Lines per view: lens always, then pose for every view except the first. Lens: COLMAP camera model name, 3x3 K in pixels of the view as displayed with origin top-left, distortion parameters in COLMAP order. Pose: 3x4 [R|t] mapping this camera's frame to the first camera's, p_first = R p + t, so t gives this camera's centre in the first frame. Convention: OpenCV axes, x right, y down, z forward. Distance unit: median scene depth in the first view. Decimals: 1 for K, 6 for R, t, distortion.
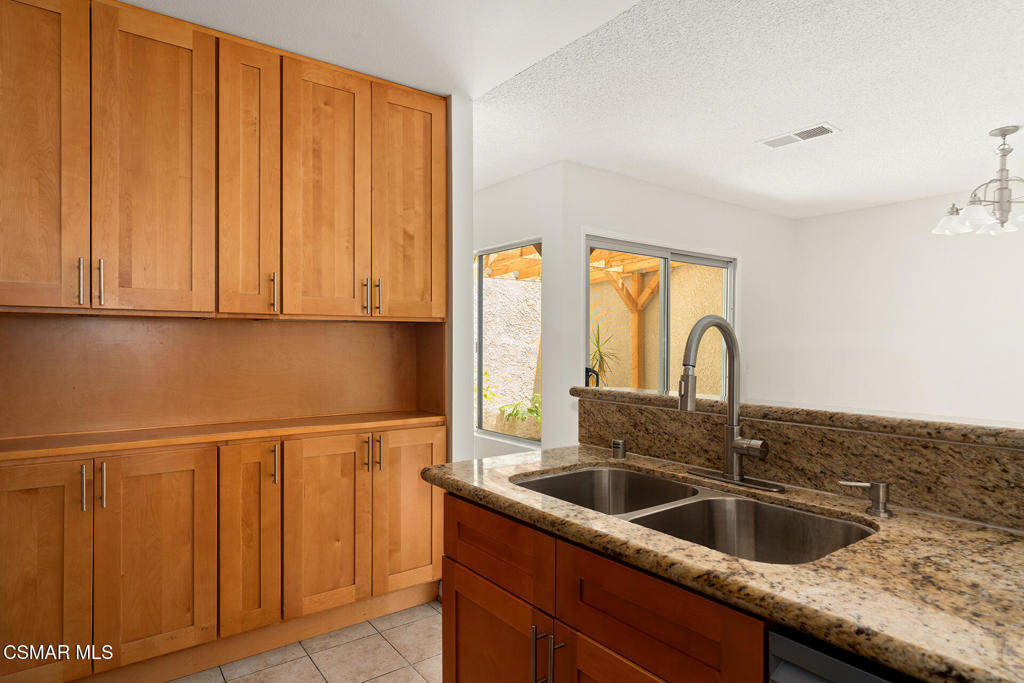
lens RADIAL K [[566.3, 0, 515.2], [0, 566.3, 341.0], [0, 0, 1]] dist [-0.001037, -0.000025]
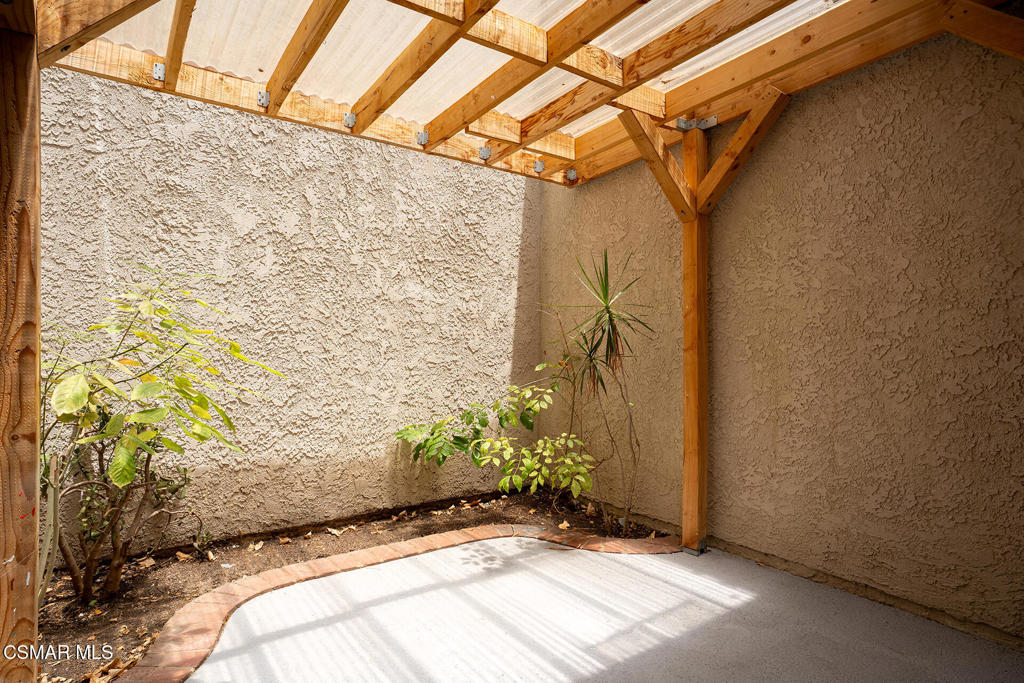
lens RADIAL K [[551.7, 0, 512.0], [0, 551.7, 341.5], [0, 0, 1]] dist [-0.019501, 0.001982]
pose [[0.999220, 0.006418, -0.038959, 0.088761], [-0.006365, 0.999979, 0.001505, 0.041597], [0.038968, -0.001255, 0.999240, 0.555444]]
